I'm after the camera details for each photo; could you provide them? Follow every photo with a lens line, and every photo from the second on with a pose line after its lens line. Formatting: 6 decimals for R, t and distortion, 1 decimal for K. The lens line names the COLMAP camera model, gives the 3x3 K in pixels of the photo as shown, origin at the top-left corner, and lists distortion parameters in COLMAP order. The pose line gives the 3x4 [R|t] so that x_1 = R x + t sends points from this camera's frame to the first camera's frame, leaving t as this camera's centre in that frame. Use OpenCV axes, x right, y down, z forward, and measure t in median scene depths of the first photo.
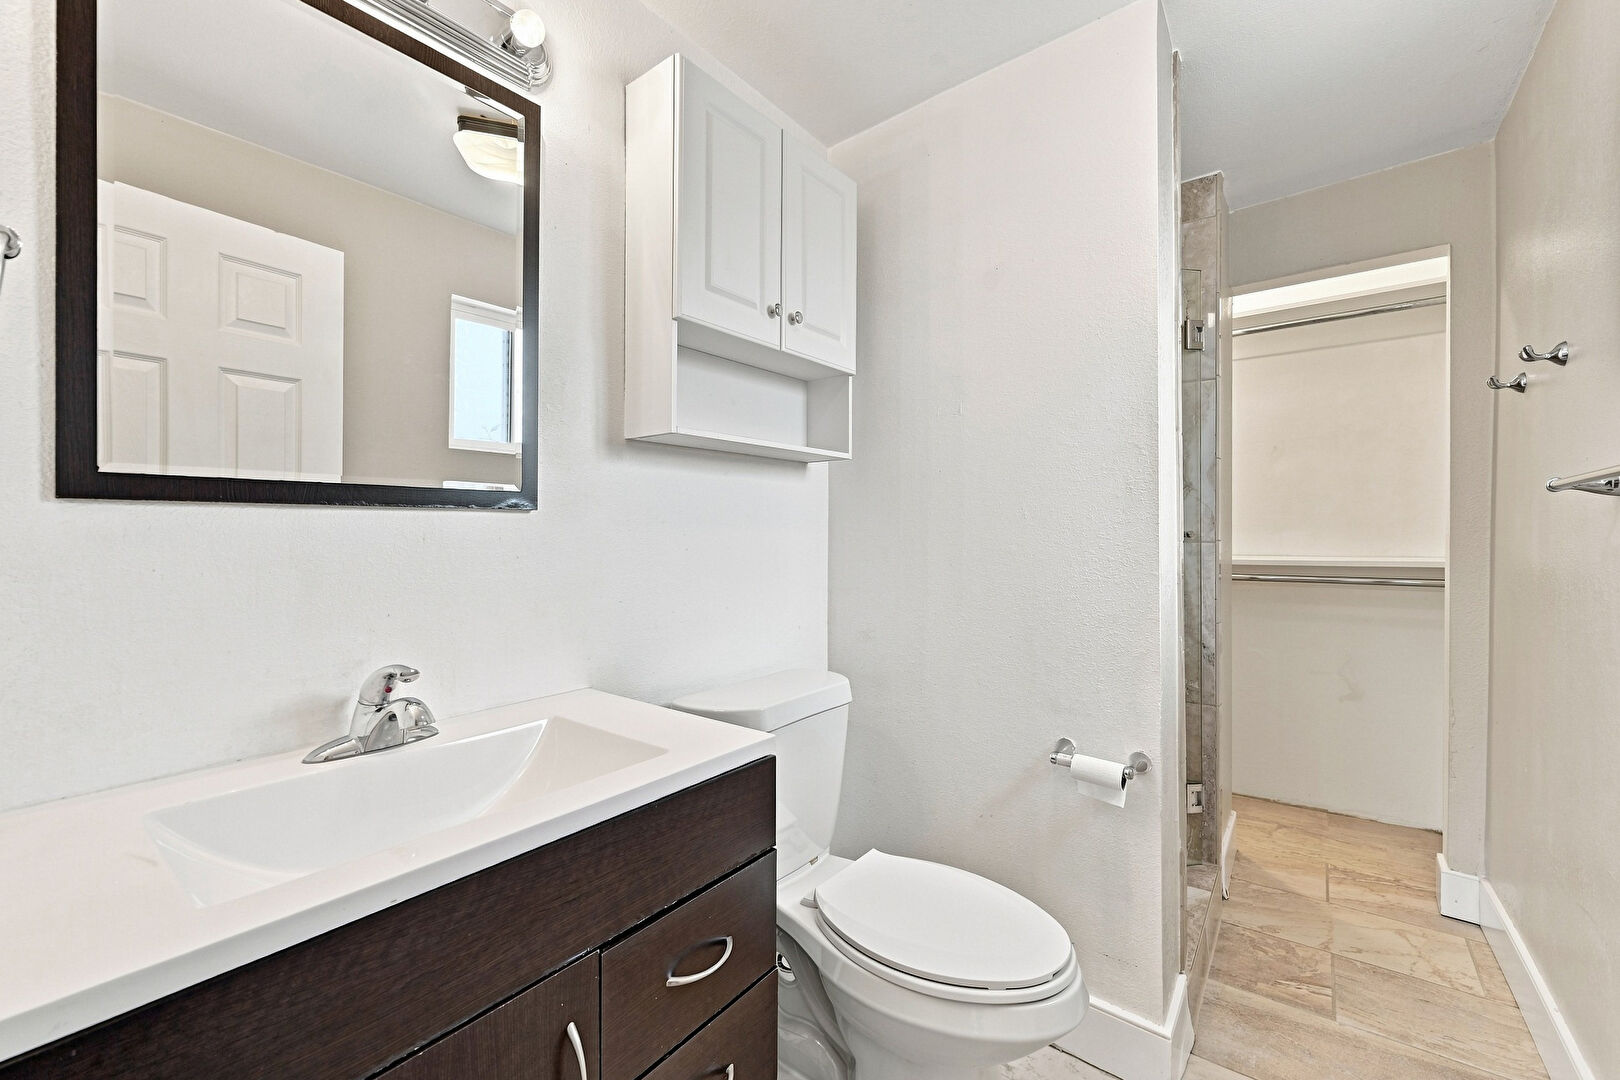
lens RADIAL K [[649.5, 0, 805.2], [0, 649.5, 535.6], [0, 0, 1]] dist [-0.002624, 0.000182]
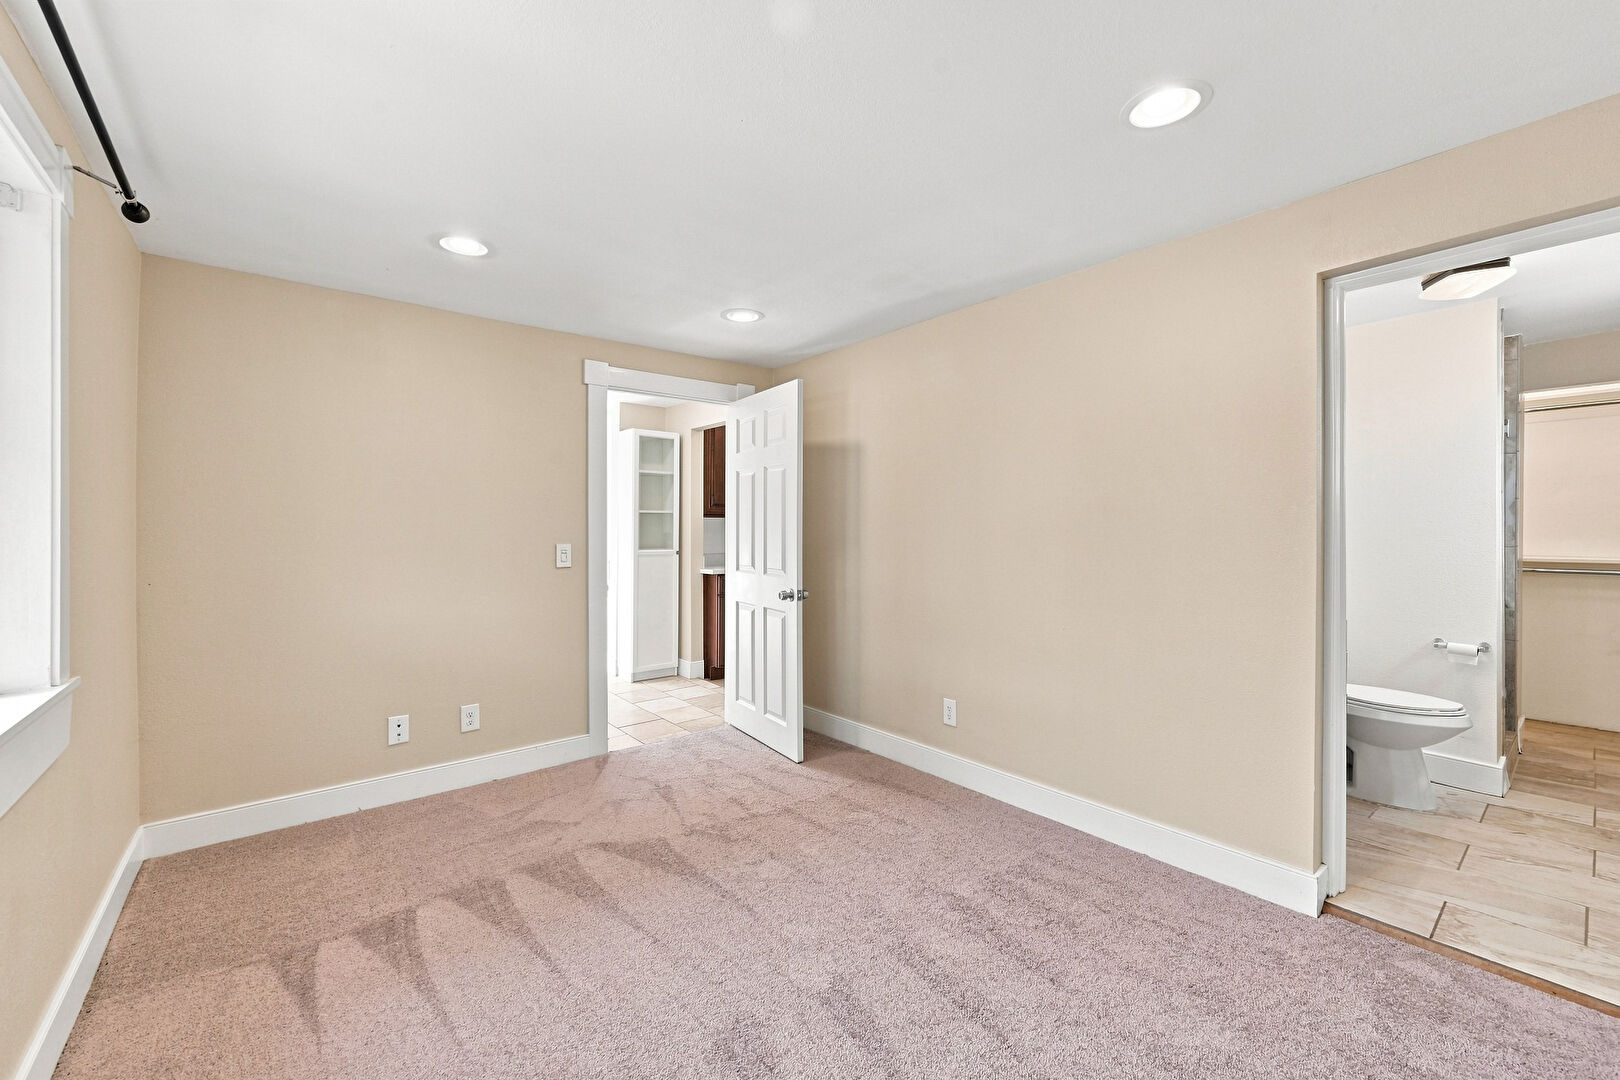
lens RADIAL K [[649.5, 0, 809.2], [0, 649.5, 533.4], [0, 0, 1]] dist [-0.002624, 0.000182]
pose [[0.976051, 0.013931, -0.217094, -1.134075], [-0.012840, 0.999897, 0.006432, -0.013613], [0.217161, -0.003491, 0.976130, -1.483737]]
